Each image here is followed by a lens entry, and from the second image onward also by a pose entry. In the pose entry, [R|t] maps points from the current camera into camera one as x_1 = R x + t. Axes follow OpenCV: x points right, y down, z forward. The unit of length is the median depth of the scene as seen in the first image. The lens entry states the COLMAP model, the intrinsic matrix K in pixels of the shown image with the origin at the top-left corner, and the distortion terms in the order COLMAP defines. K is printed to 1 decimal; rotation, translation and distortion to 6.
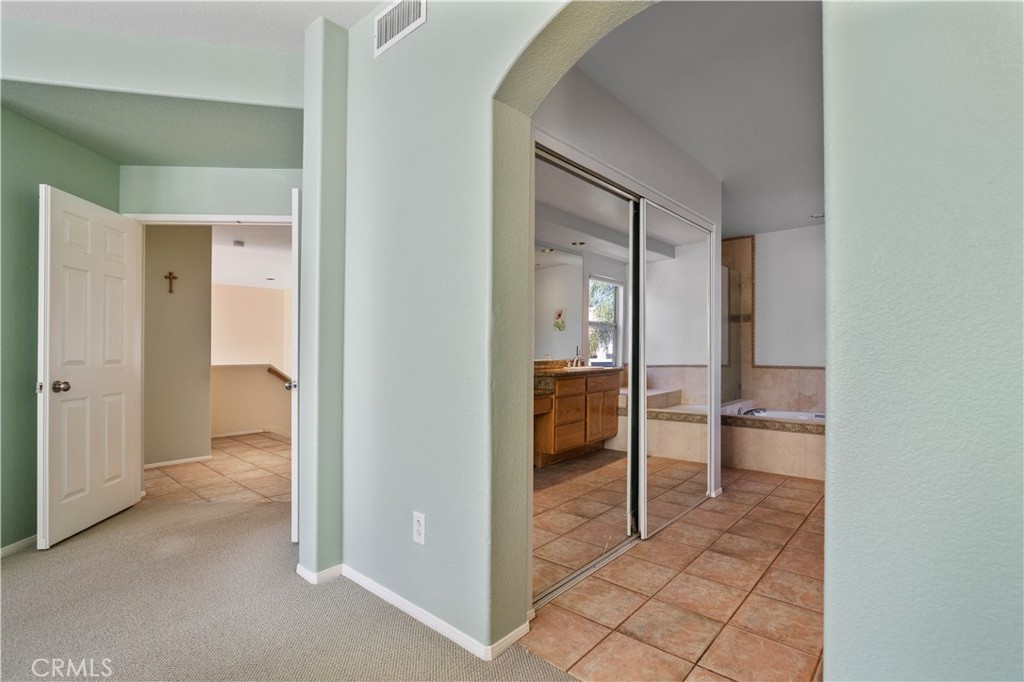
lens RADIAL K [[488.2, 0, 508.4], [0, 488.2, 357.5], [0, 0, 1]] dist [0.001516, 0.000038]
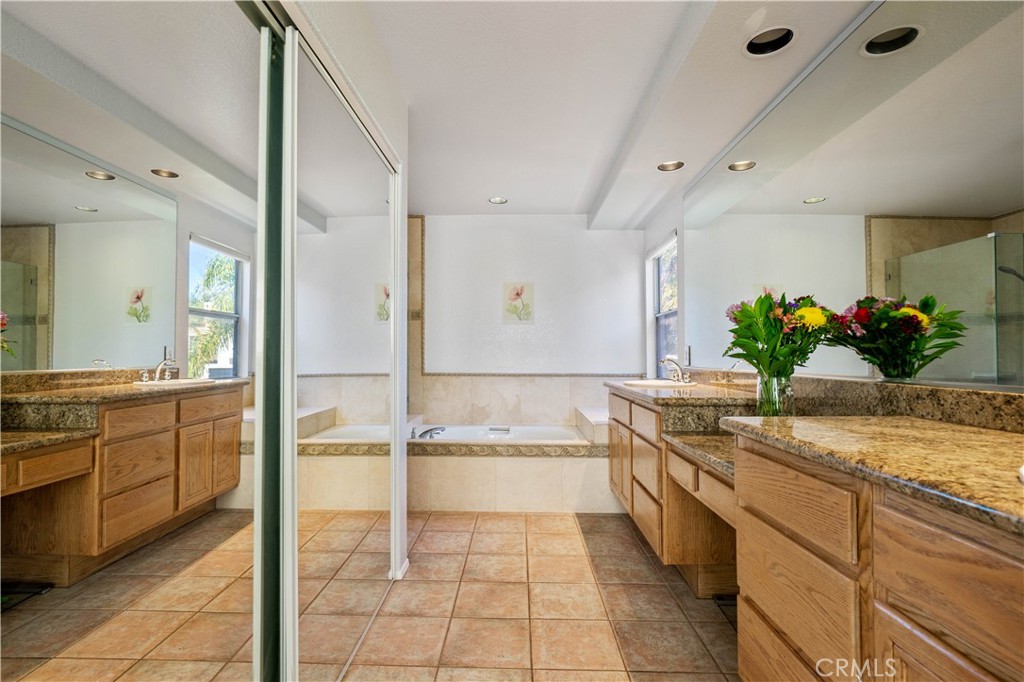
lens RADIAL K [[488.2, 0, 508.4], [0, 488.2, 357.5], [0, 0, 1]] dist [0.001516, 0.000038]
pose [[0.755658, 0.002969, 0.654960, 0.078149], [0.002973, 0.999964, -0.007963, -0.003155], [-0.654960, 0.007964, 0.755622, 0.315759]]
